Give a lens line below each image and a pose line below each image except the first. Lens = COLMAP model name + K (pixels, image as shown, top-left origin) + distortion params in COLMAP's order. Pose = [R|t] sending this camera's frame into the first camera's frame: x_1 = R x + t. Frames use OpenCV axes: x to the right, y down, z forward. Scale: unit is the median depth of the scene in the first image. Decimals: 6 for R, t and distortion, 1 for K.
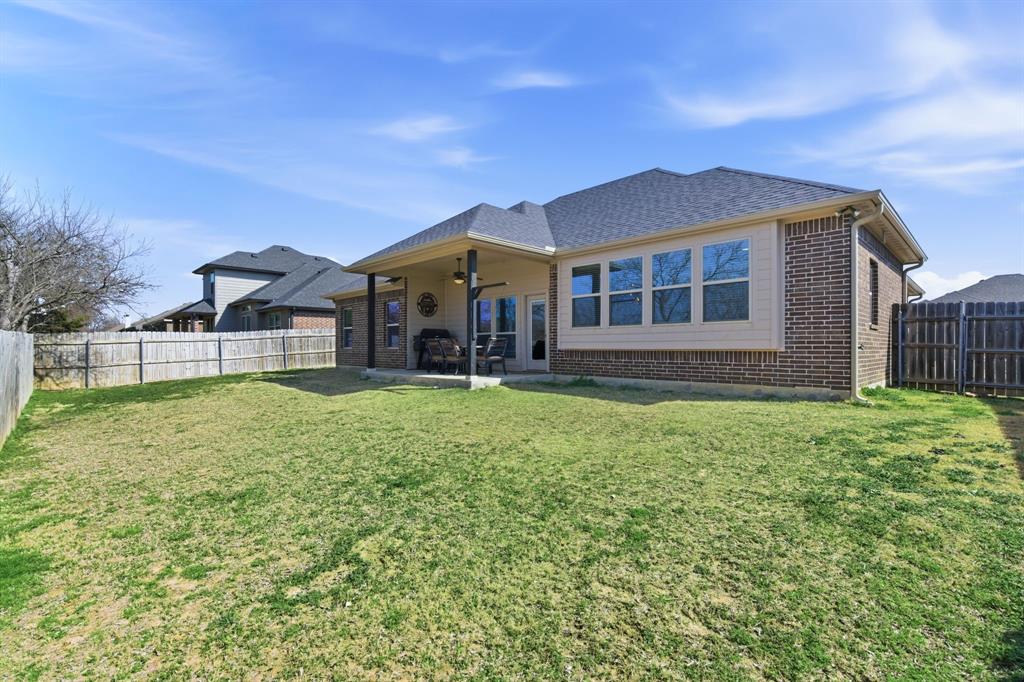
lens RADIAL K [[463.9, 0, 512.0], [0, 463.9, 341.0], [0, 0, 1]] dist [-0.001158, 0.000562]
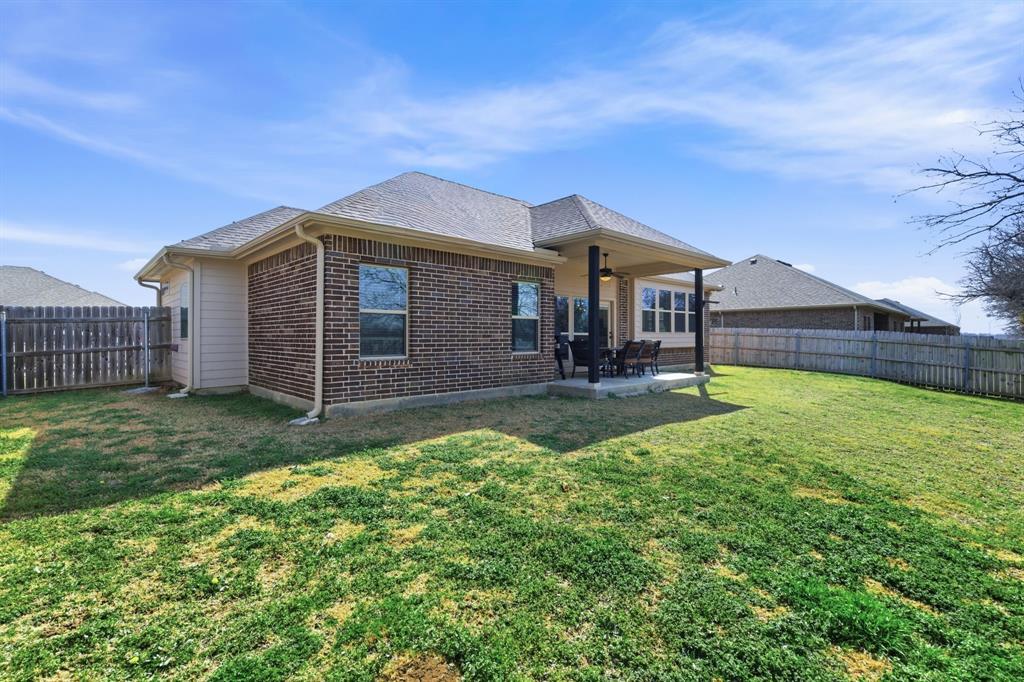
lens RADIAL K [[461.2, 0, 508.4], [0, 461.2, 341.3], [0, 0, 1]] dist [-0.001022, -0.000831]
pose [[0.018477, 0.006743, 0.999807, -1.391407], [0.002098, 0.999975, -0.006782, 0.005126], [-0.999827, 0.002223, 0.018463, 1.559680]]
